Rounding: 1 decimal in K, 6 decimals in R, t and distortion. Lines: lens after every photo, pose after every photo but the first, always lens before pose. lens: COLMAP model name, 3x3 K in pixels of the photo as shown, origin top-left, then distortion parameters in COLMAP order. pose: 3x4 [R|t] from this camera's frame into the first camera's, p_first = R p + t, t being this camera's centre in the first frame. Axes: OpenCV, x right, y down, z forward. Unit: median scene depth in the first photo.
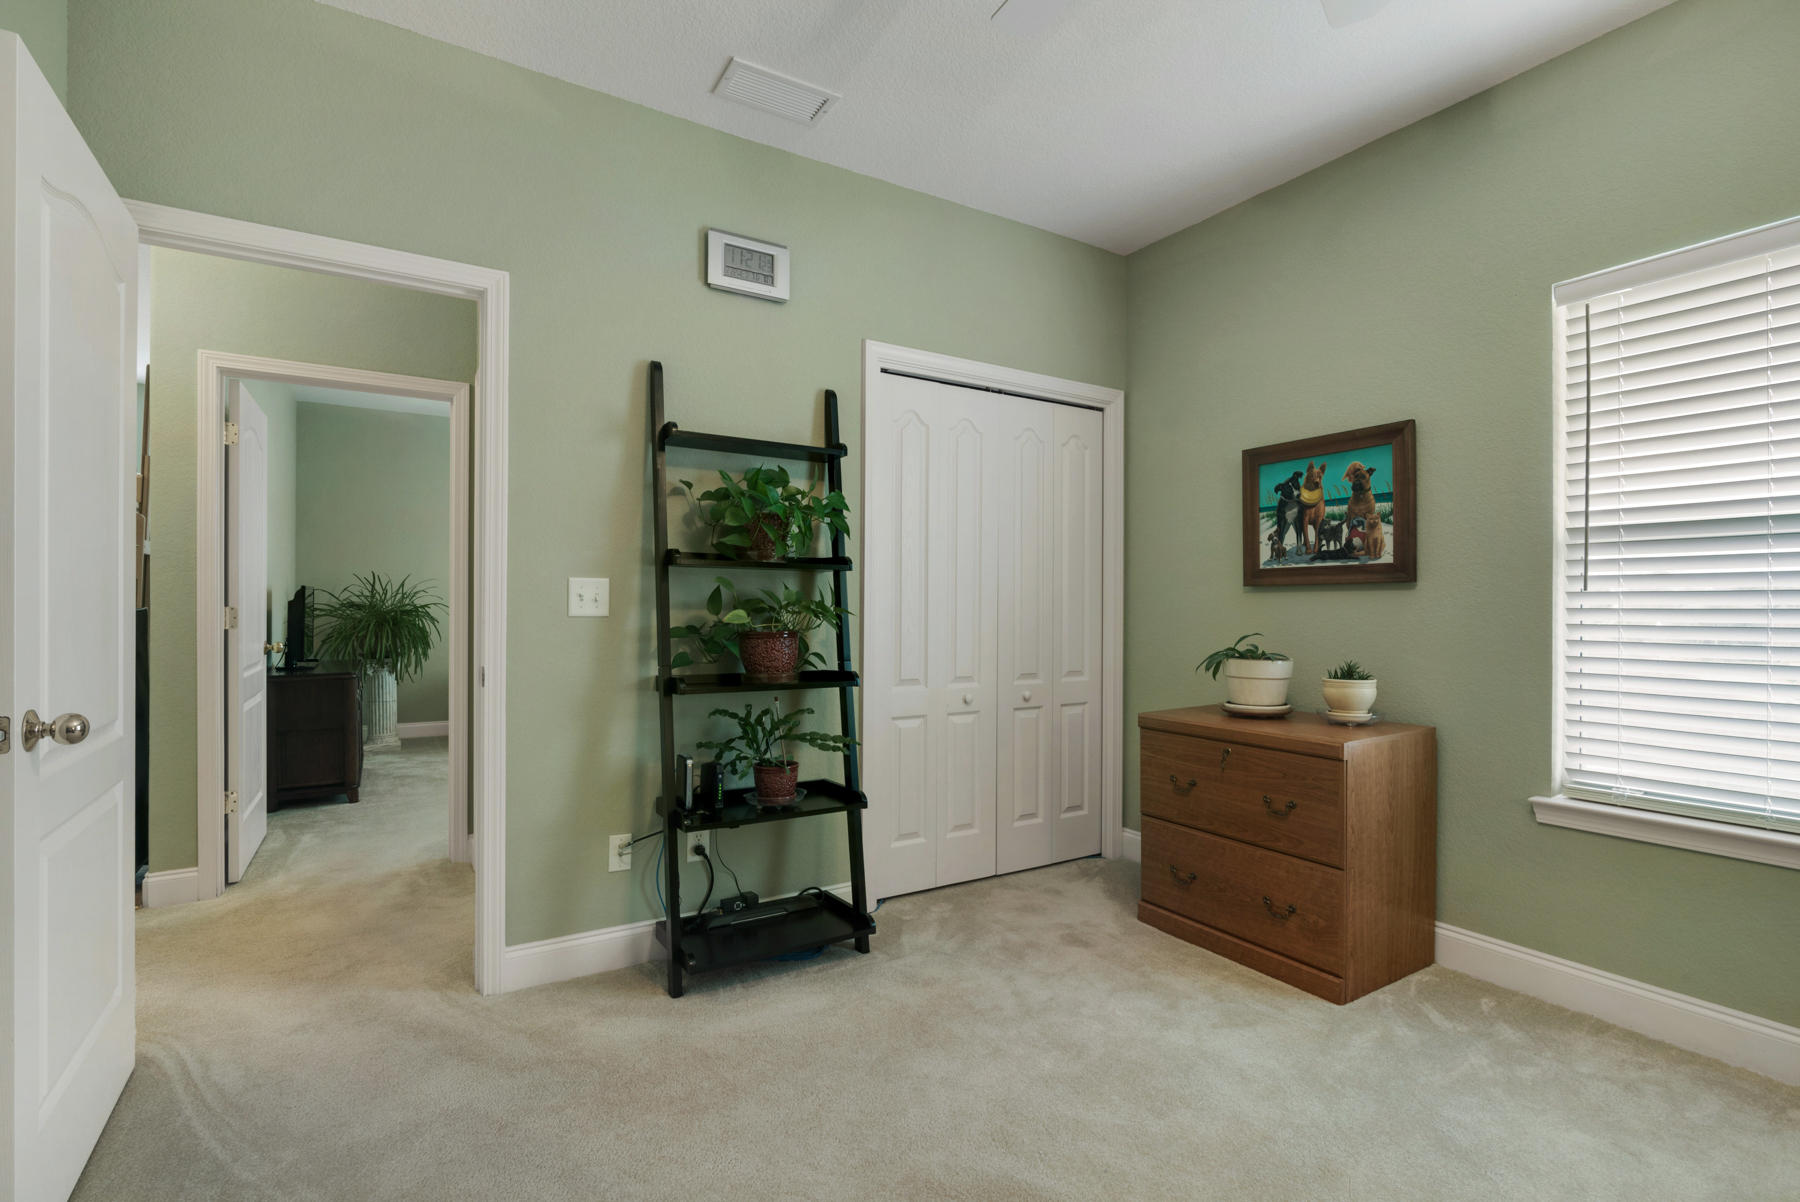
lens RADIAL K [[823.4, 0, 896.8], [0, 823.4, 607.0], [0, 0, 1]] dist [-0.027942, -0.000435]
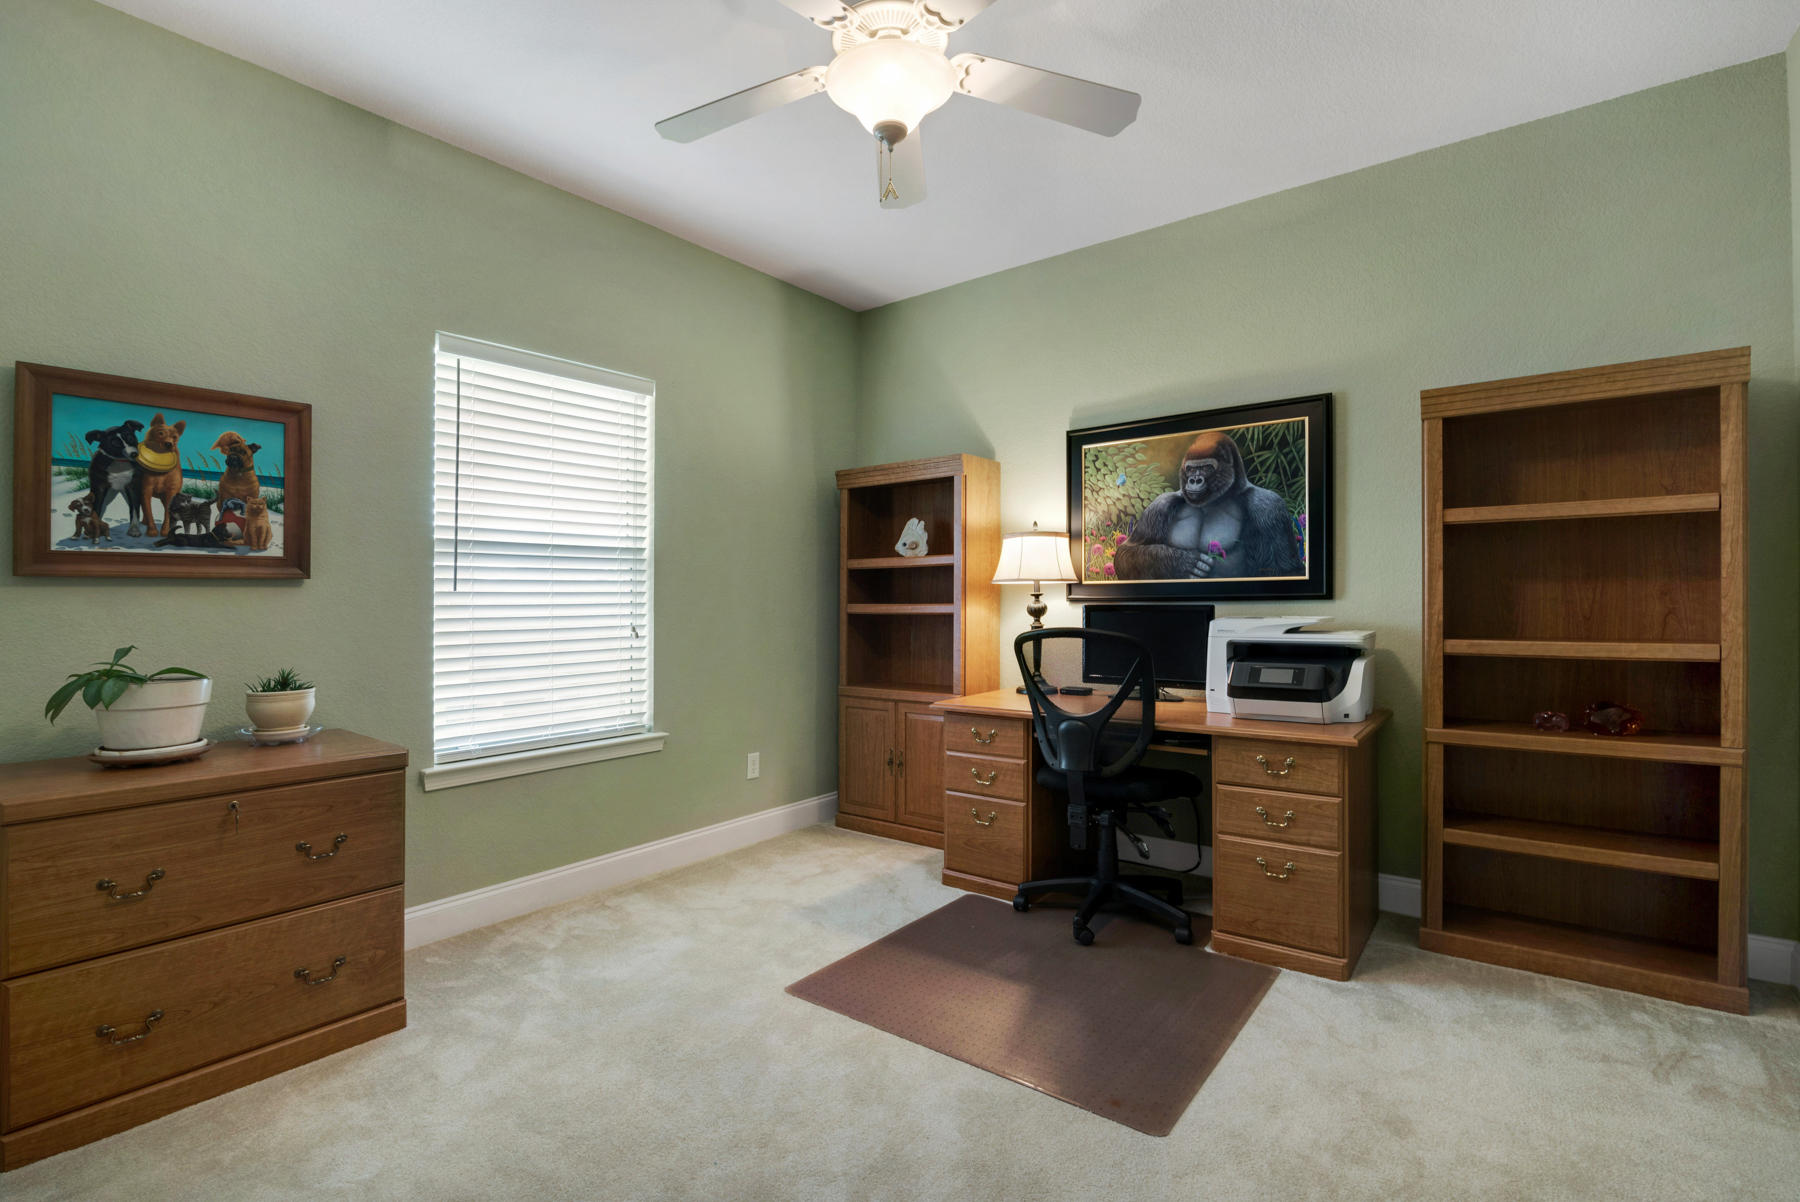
lens RADIAL K [[823.4, 0, 896.8], [0, 823.4, 607.0], [0, 0, 1]] dist [-0.027942, -0.000435]
pose [[-0.350662, -0.012929, 0.936413, -0.437785], [0.001872, 0.999893, 0.014507, -0.010051], [-0.936500, 0.006840, -0.350600, 0.647173]]
